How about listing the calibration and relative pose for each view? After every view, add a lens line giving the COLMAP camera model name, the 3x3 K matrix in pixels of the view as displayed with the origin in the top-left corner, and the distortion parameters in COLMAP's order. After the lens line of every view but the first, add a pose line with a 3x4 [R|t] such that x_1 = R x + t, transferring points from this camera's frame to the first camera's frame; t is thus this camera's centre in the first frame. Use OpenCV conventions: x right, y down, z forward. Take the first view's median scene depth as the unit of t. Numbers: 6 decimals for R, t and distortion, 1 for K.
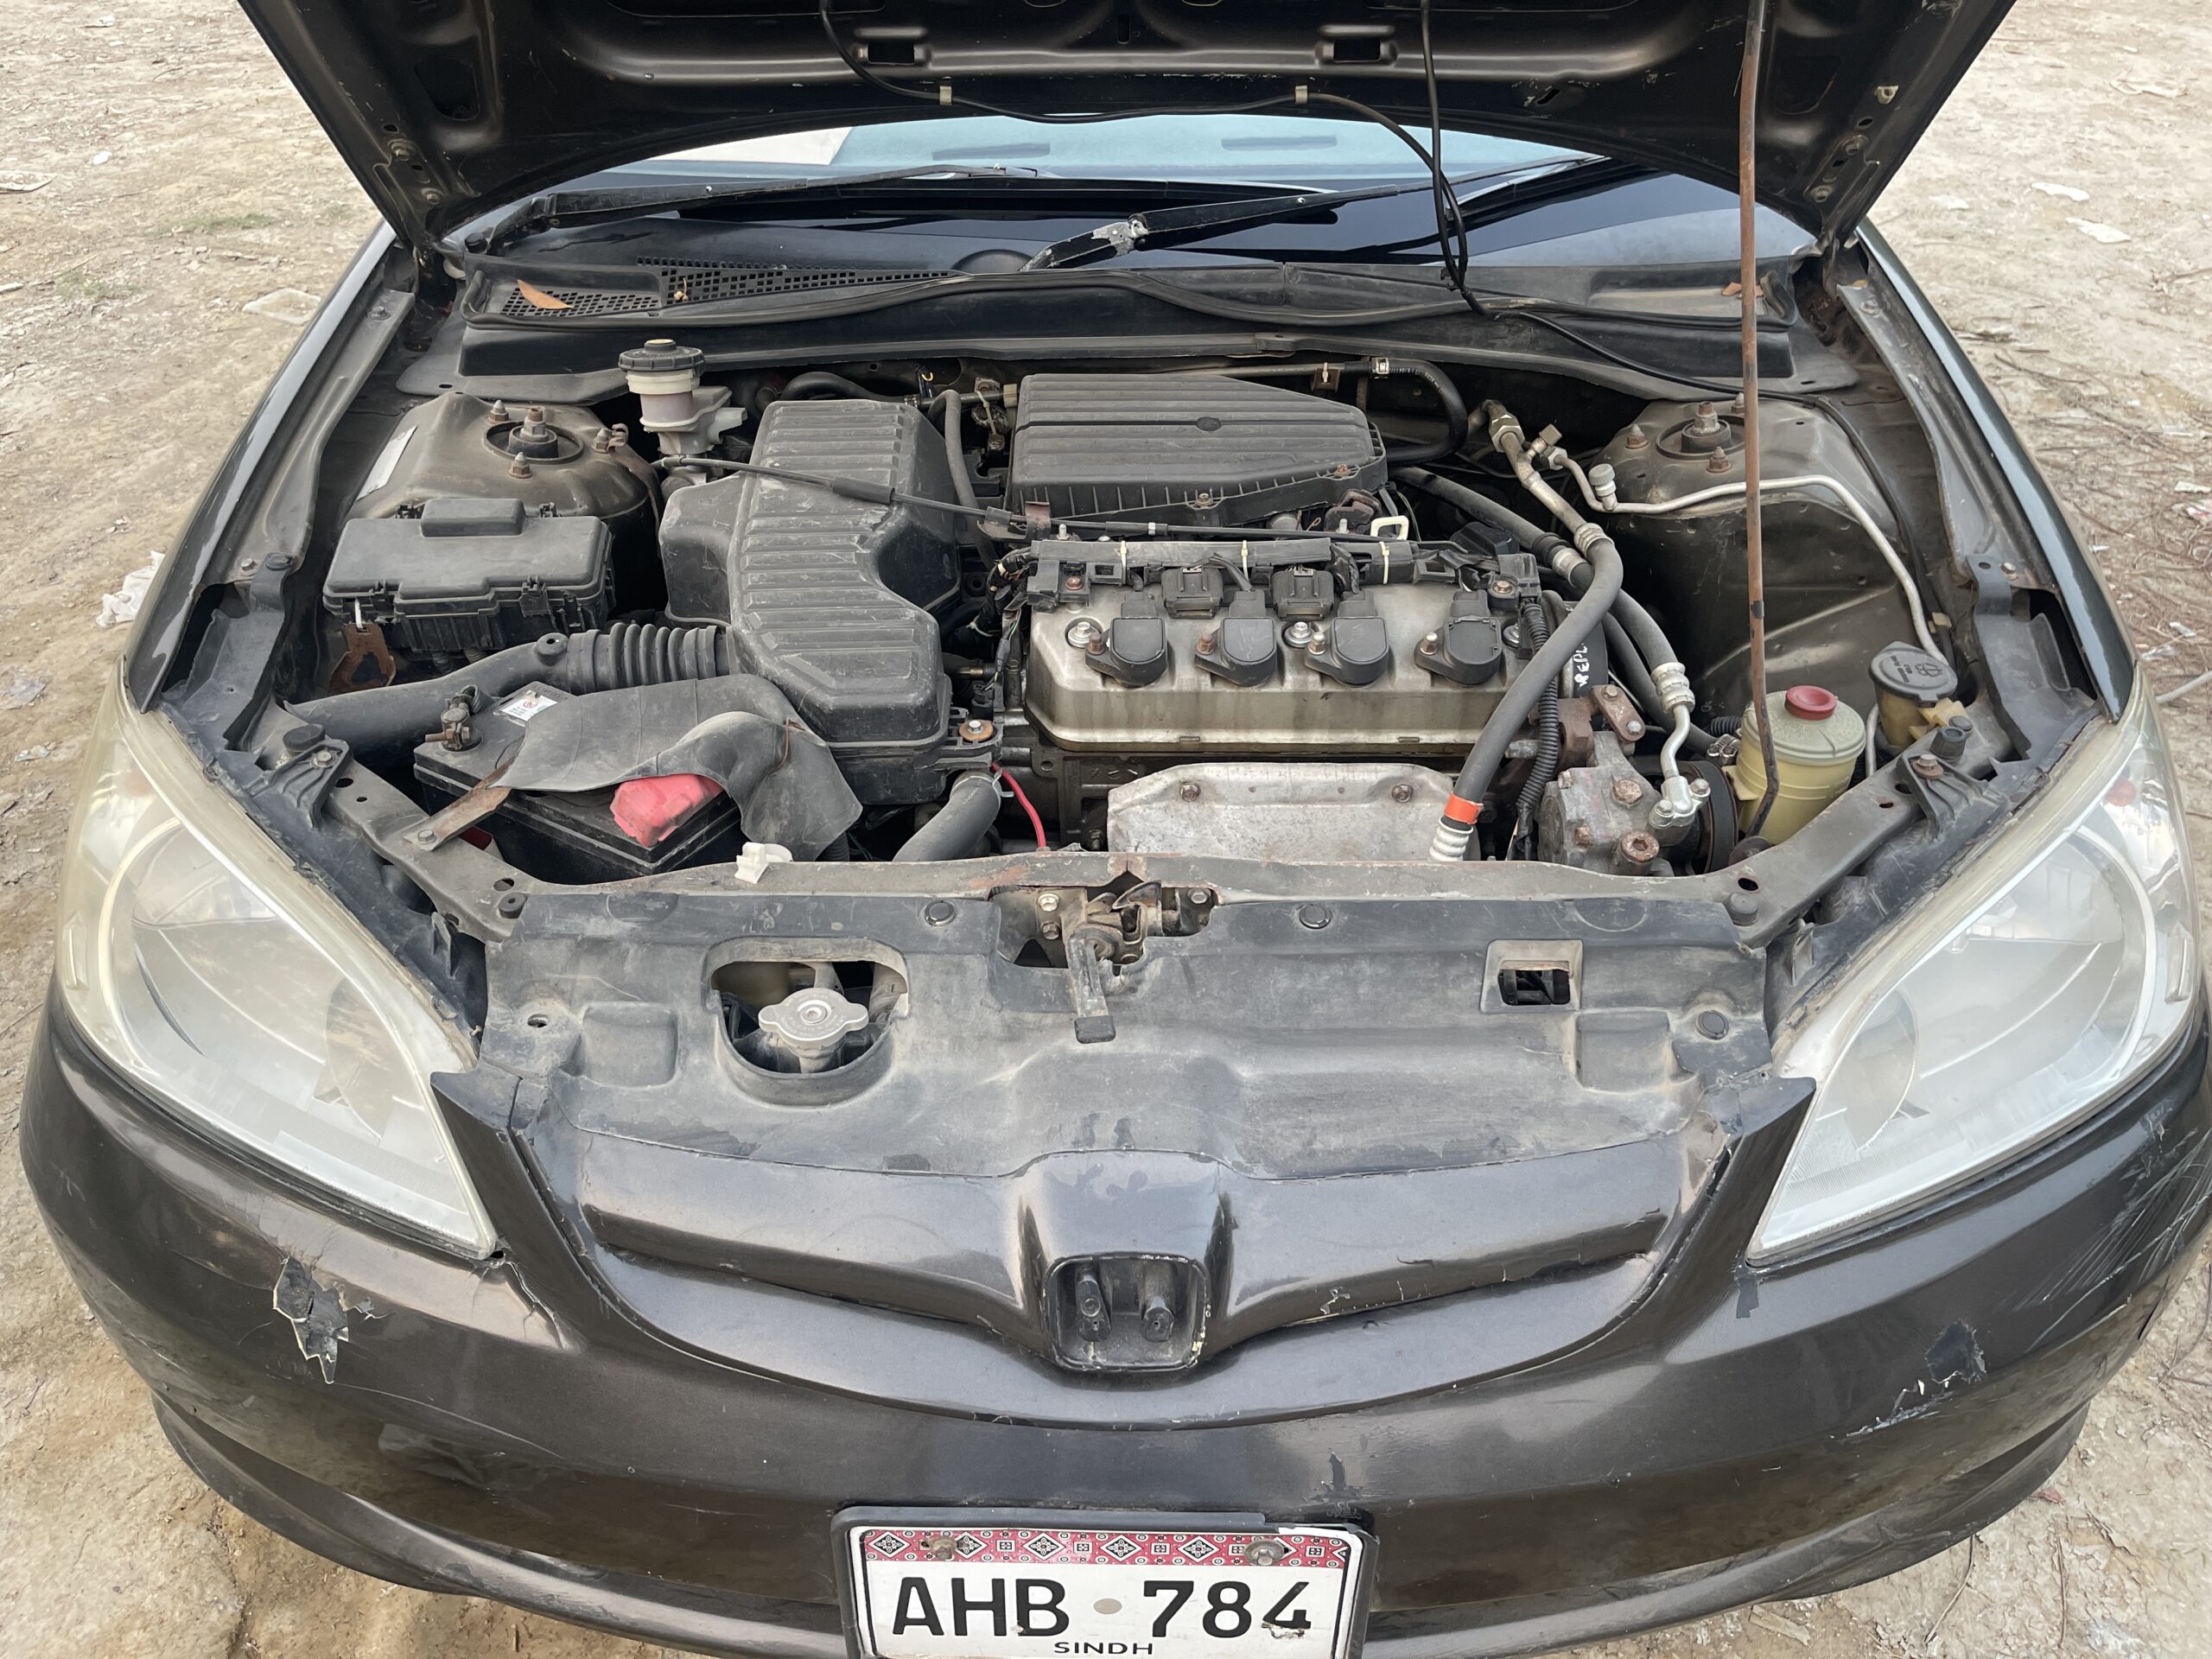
lens RADIAL K [[1682.7, 0, 1088.3], [0, 1682.7, 834.8], [0, 0, 1]] dist [0.045847, -0.077058]
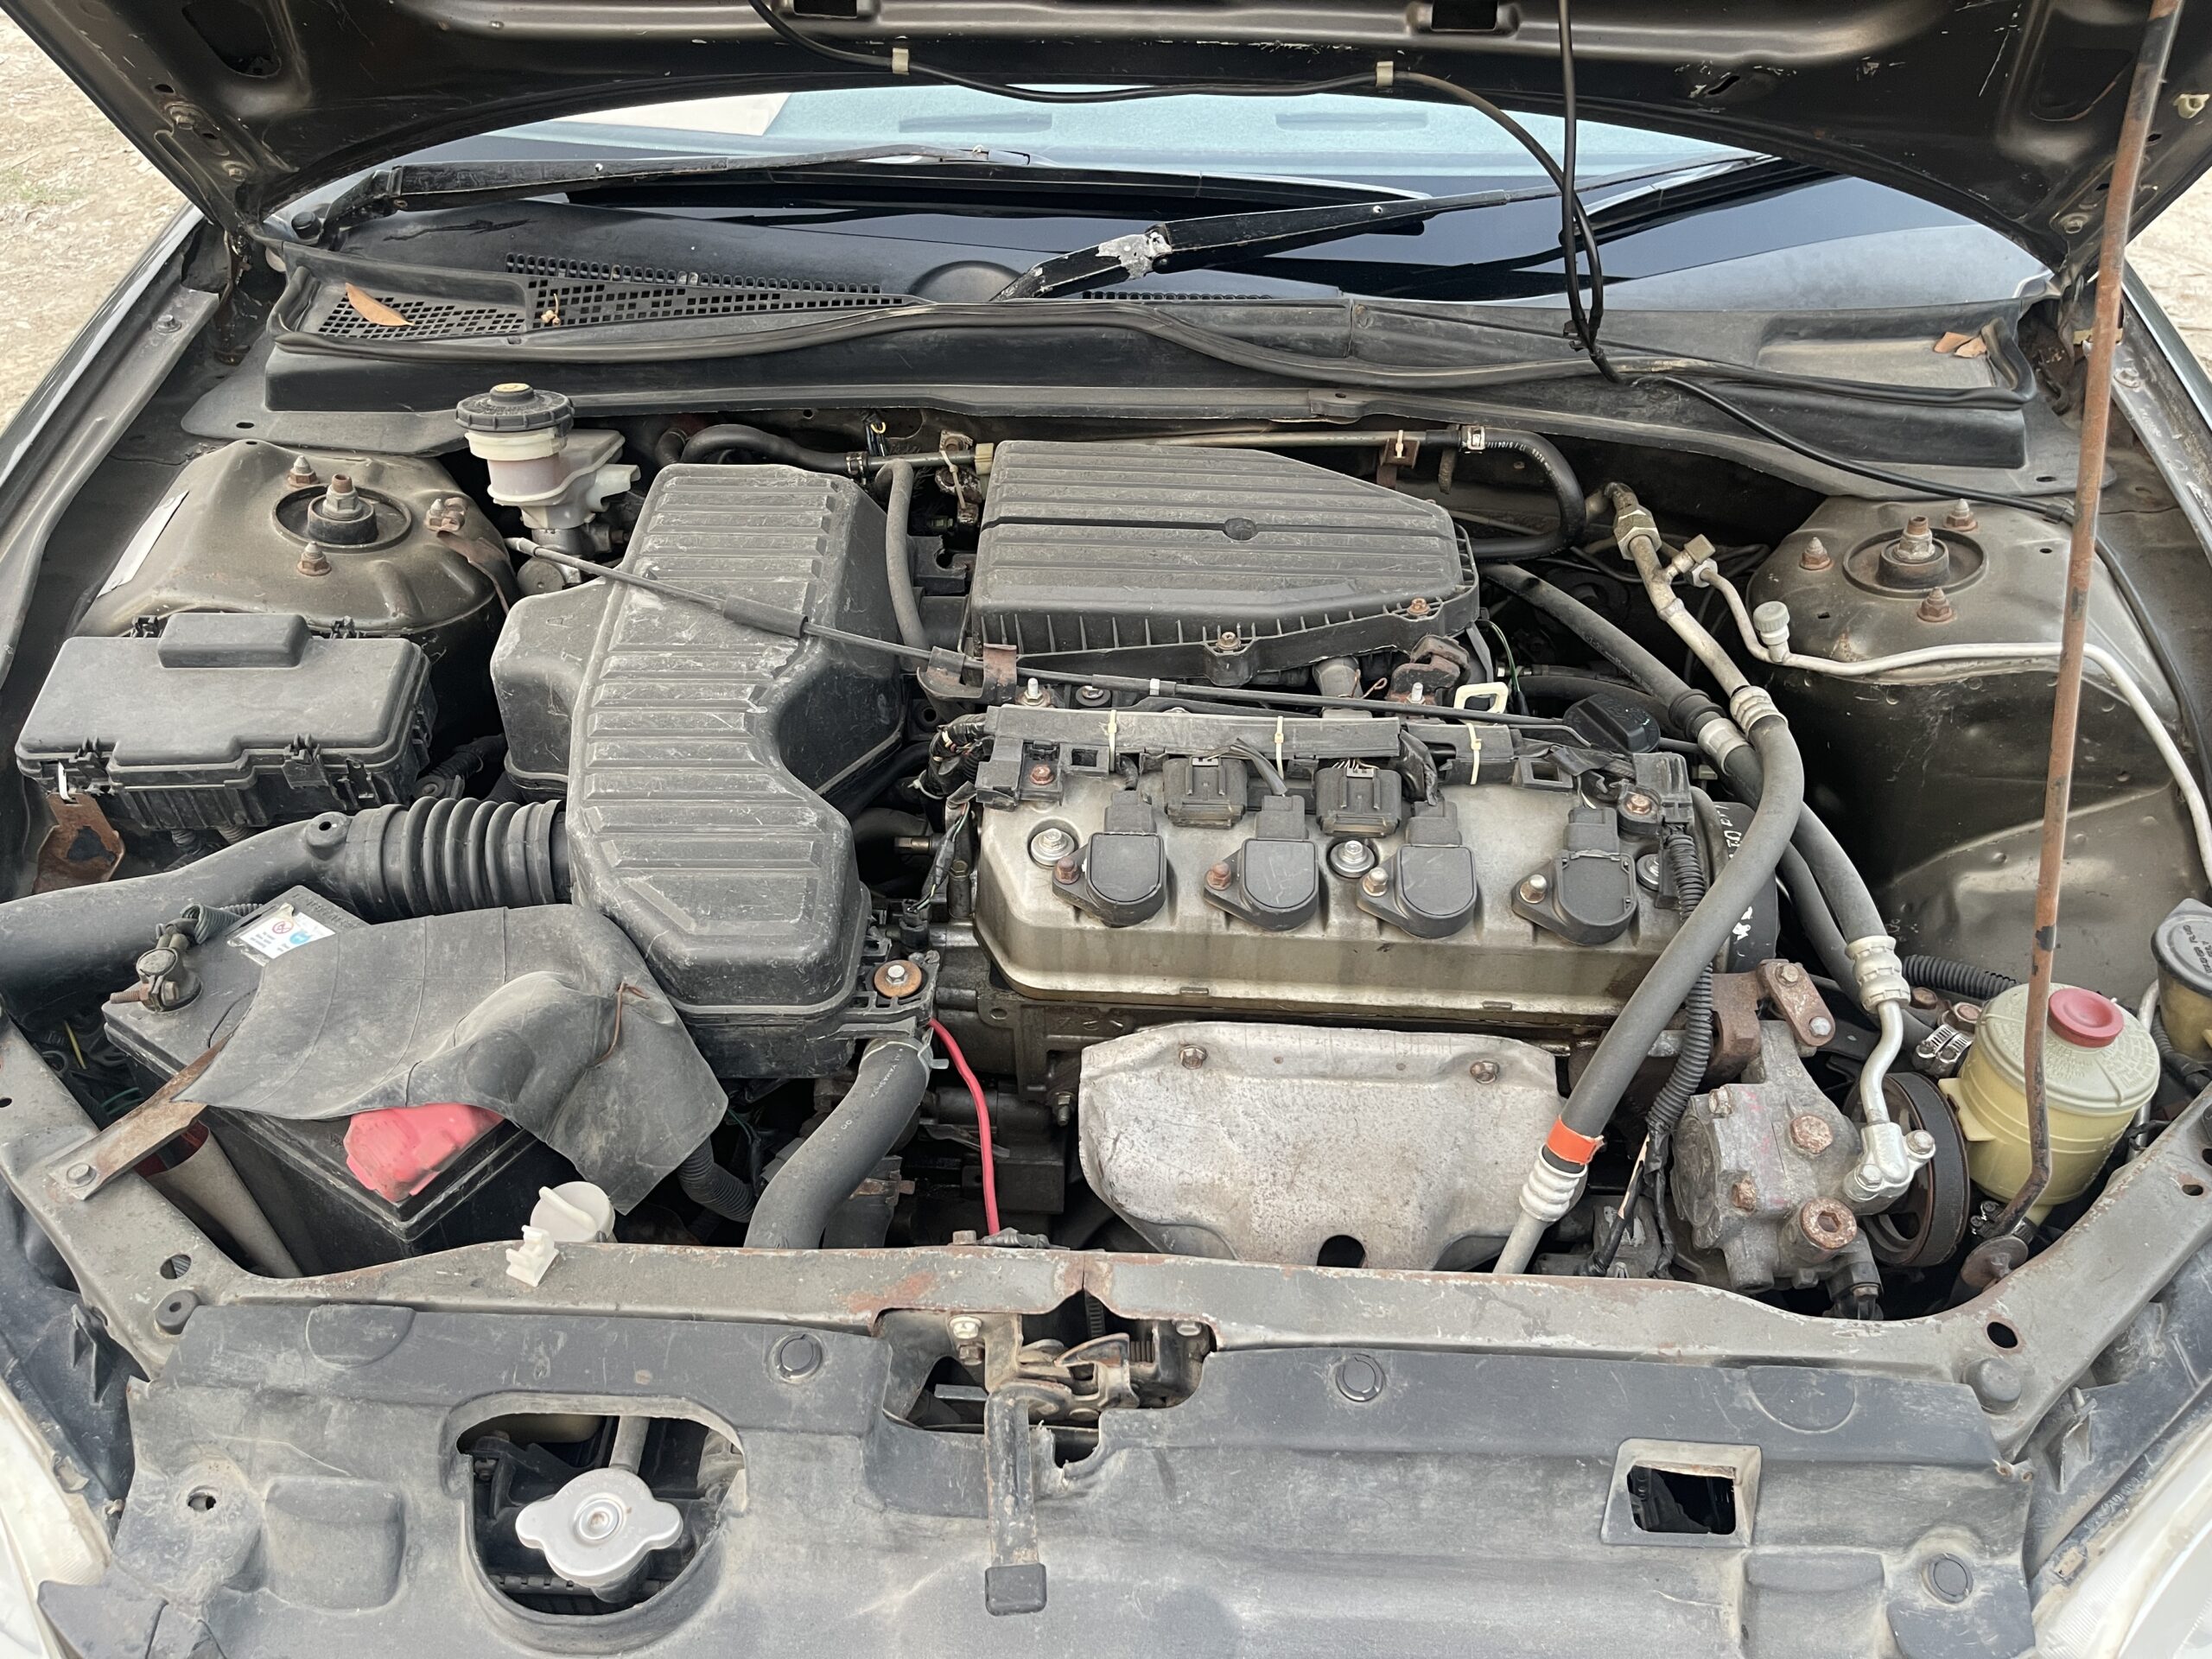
lens RADIAL K [[1682.7, 0, 1097.2], [0, 1682.7, 835.3], [0, 0, 1]] dist [0.045847, -0.077058]
pose [[0.999274, 0.034354, -0.016455, 0.027574], [-0.033290, 0.997577, 0.061088, -0.164935], [0.018514, -0.060496, 0.997997, 0.273555]]
